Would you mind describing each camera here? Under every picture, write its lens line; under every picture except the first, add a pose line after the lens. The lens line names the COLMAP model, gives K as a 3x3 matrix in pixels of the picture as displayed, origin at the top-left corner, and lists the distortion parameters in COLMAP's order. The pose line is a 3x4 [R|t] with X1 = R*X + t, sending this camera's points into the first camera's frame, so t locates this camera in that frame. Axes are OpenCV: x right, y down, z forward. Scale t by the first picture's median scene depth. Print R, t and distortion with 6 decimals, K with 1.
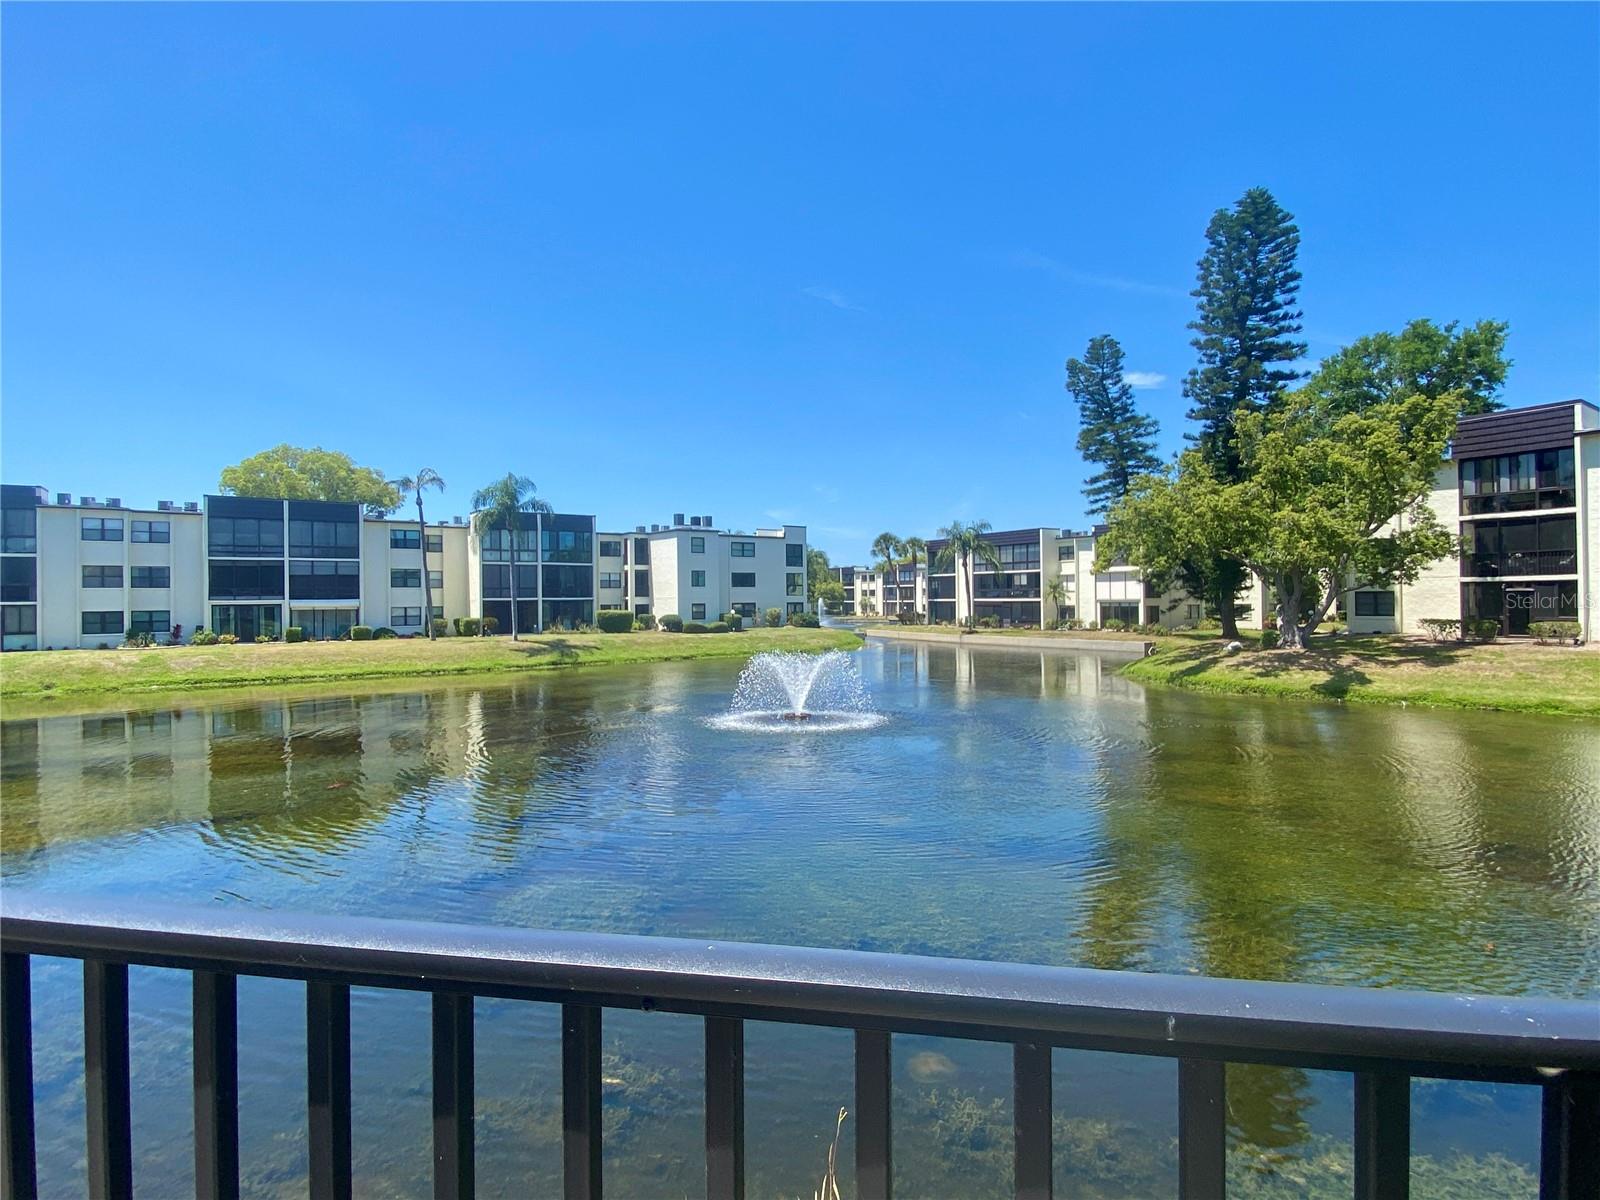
lens RADIAL K [[834.8, 0, 786.2], [0, 834.8, 598.3], [0, 0, 1]] dist [0.041601, -0.043329]
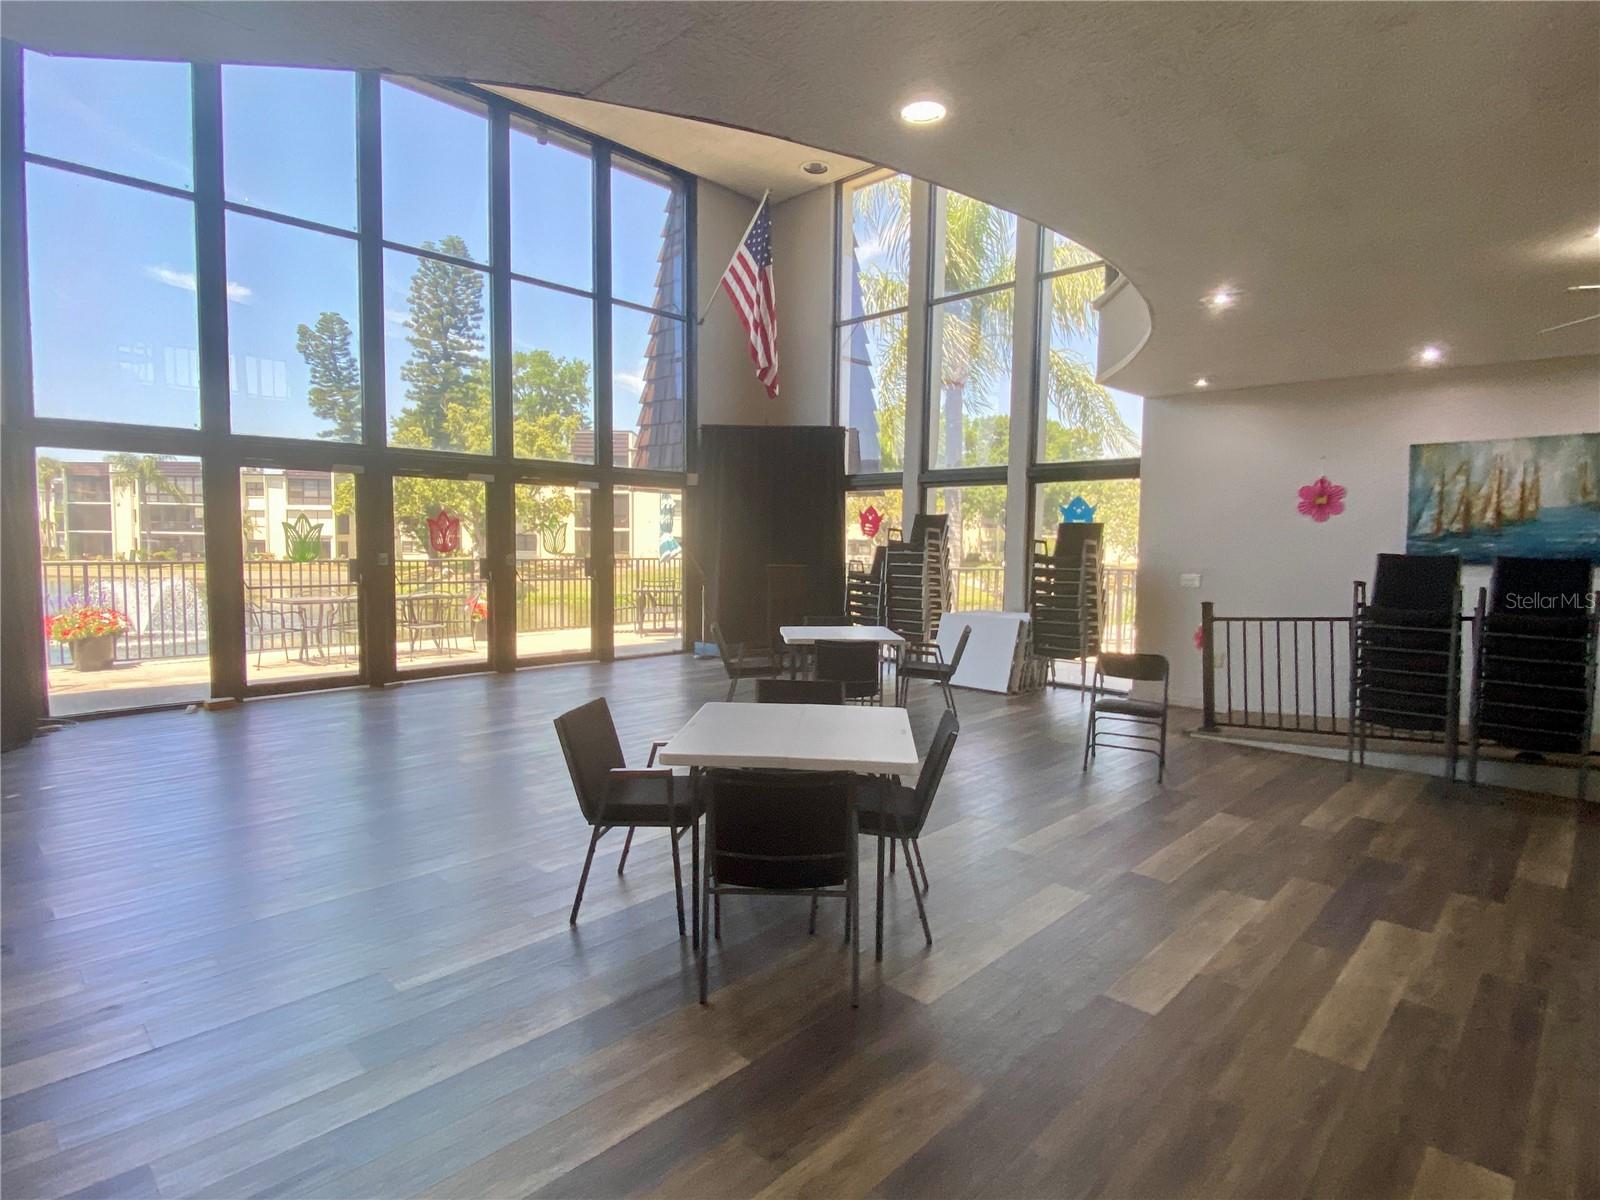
lens RADIAL K [[834.8, 0, 786.2], [0, 834.8, 598.3], [0, 0, 1]] dist [0.041601, -0.043329]
pose [[0.559818, -0.040439, 0.827628, -0.225692], [-0.021779, 0.997745, 0.063482, 0.000224], [-0.828330, -0.053564, 0.557675, -0.181671]]
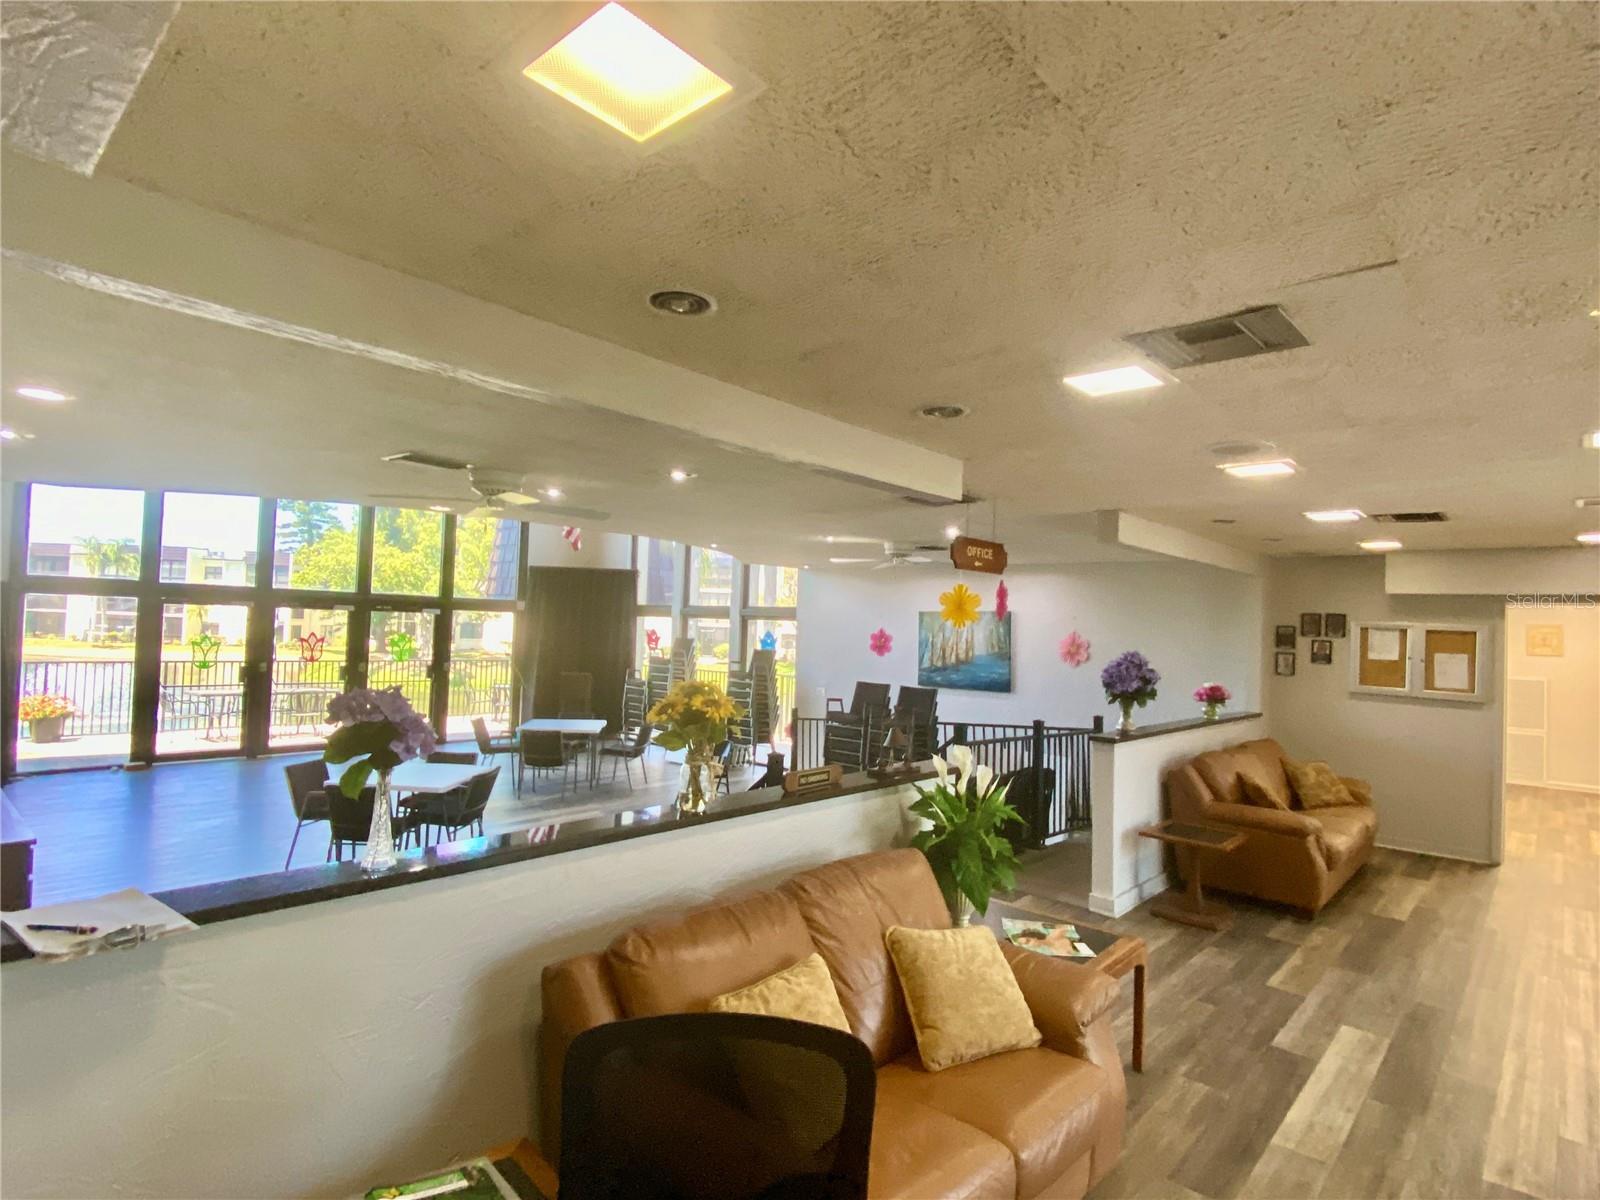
lens RADIAL K [[834.8, 0, 786.2], [0, 834.8, 598.3], [0, 0, 1]] dist [0.041601, -0.043329]
pose [[0.530313, 0.059654, 0.845701, -0.252152], [-0.042931, 0.998131, -0.043486, -0.009204], [-0.846714, -0.013246, 0.531883, -0.261667]]
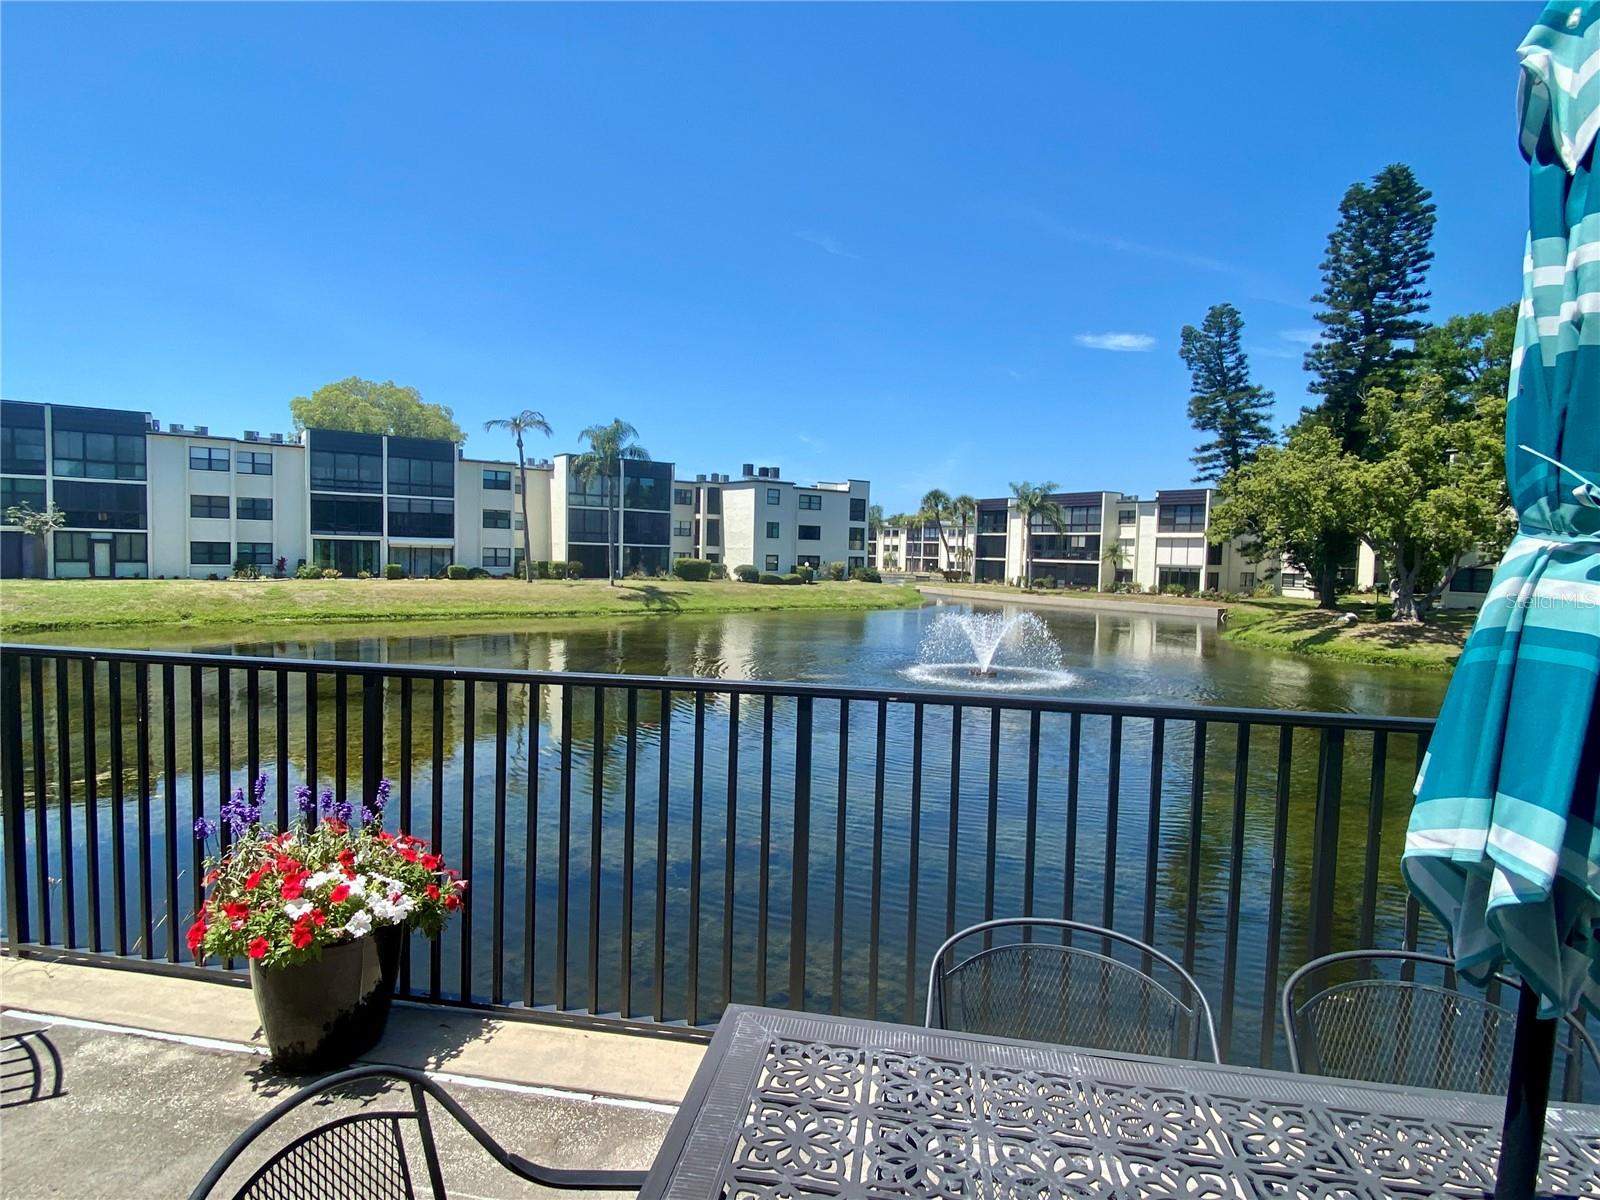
lens RADIAL K [[834.8, 0, 786.2], [0, 834.8, 598.3], [0, 0, 1]] dist [0.041601, -0.043329]
pose [[0.999061, 0.035267, 0.025179, -0.135185], [-0.036692, 0.997609, 0.058570, -0.001019], [-0.023053, -0.059439, 0.997966, -0.012523]]
